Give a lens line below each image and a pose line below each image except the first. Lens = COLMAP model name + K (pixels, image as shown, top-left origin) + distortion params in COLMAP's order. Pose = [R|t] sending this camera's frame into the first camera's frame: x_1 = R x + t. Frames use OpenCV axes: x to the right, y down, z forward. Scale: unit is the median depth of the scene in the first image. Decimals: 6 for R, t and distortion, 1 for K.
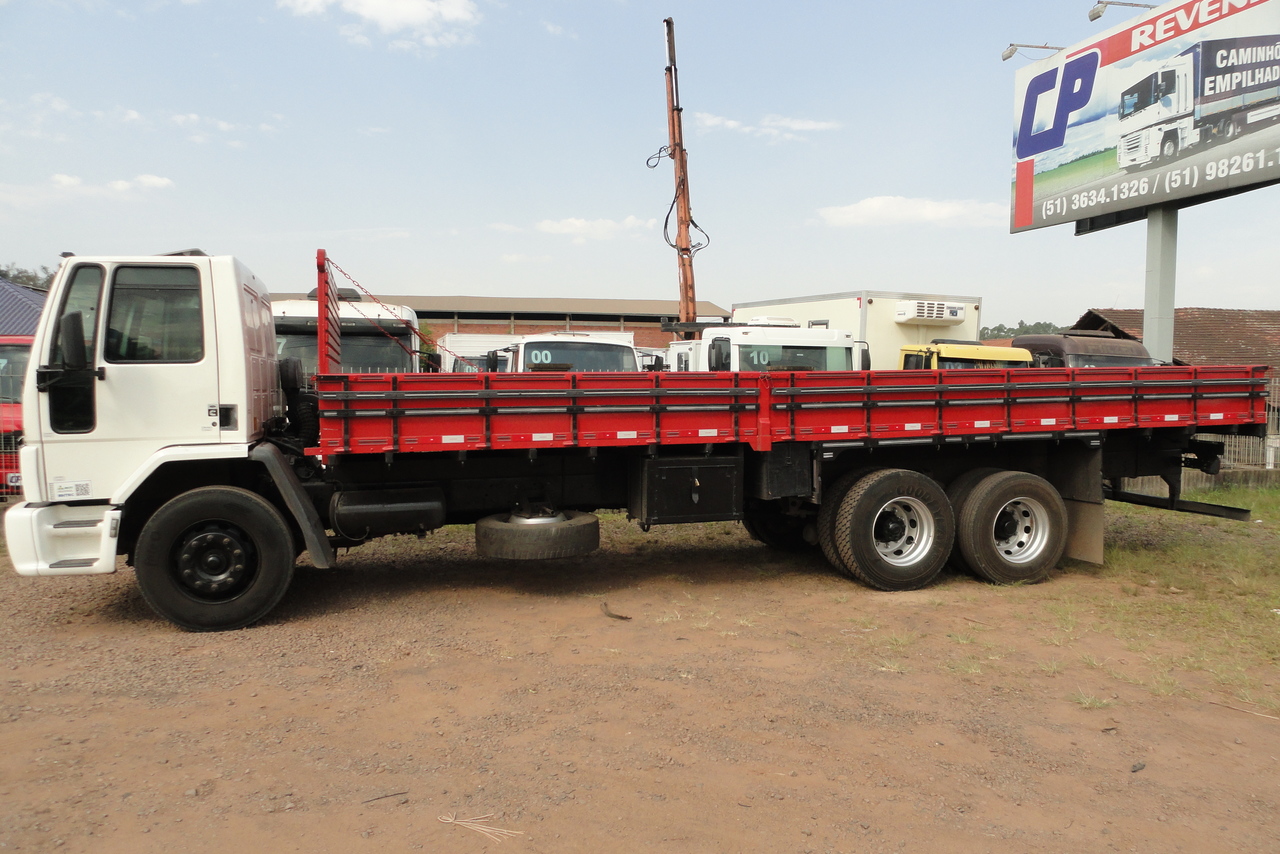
lens RADIAL K [[881.0, 0, 640.0], [0, 881.0, 427.0], [0, 0, 1]] dist [-0.005984, -0.001433]
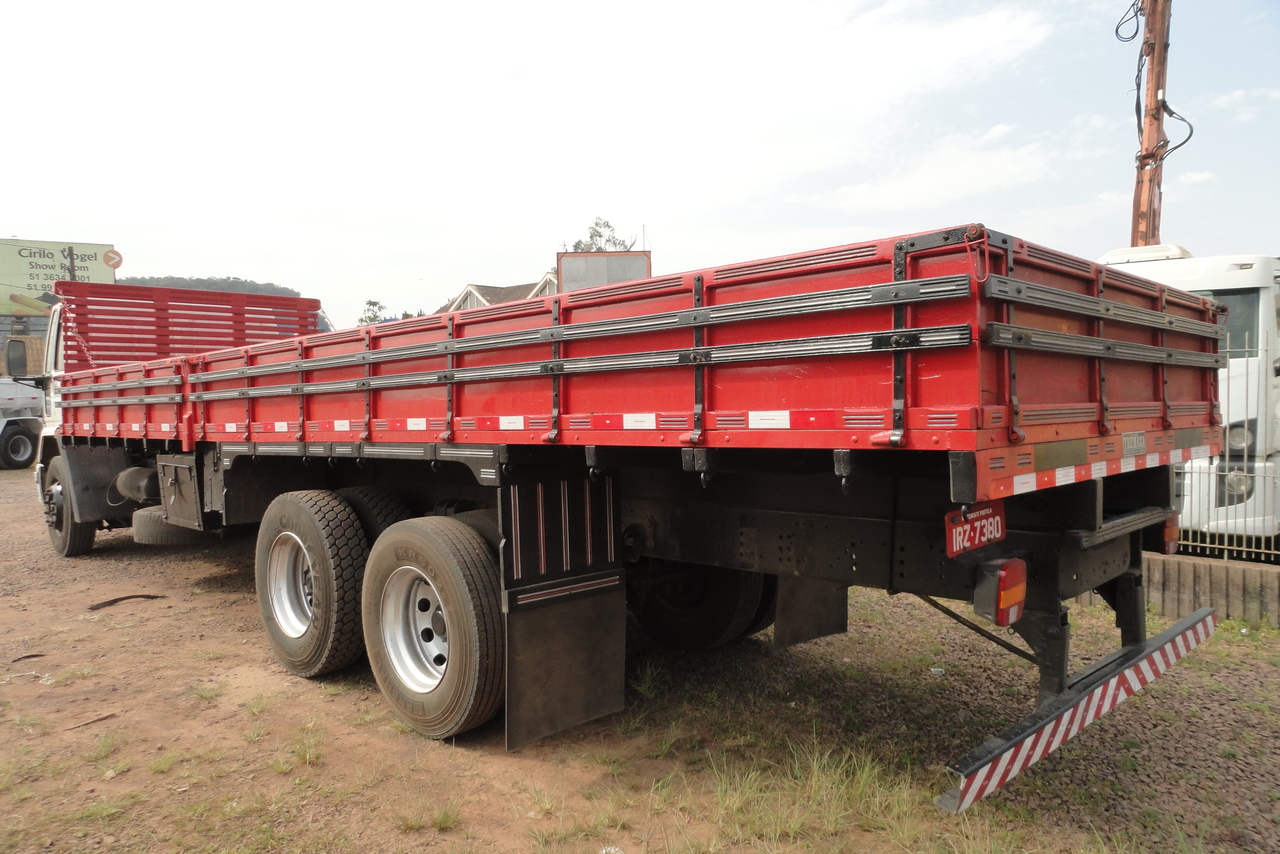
lens RADIAL K [[881.0, 0, 640.0], [0, 881.0, 427.0], [0, 0, 1]] dist [-0.005984, -0.001433]
pose [[0.508821, 0.020507, -0.860628, 0.938921], [-0.022067, 0.999698, 0.010774, -0.012239], [0.860589, 0.013510, 0.509120, 0.830113]]
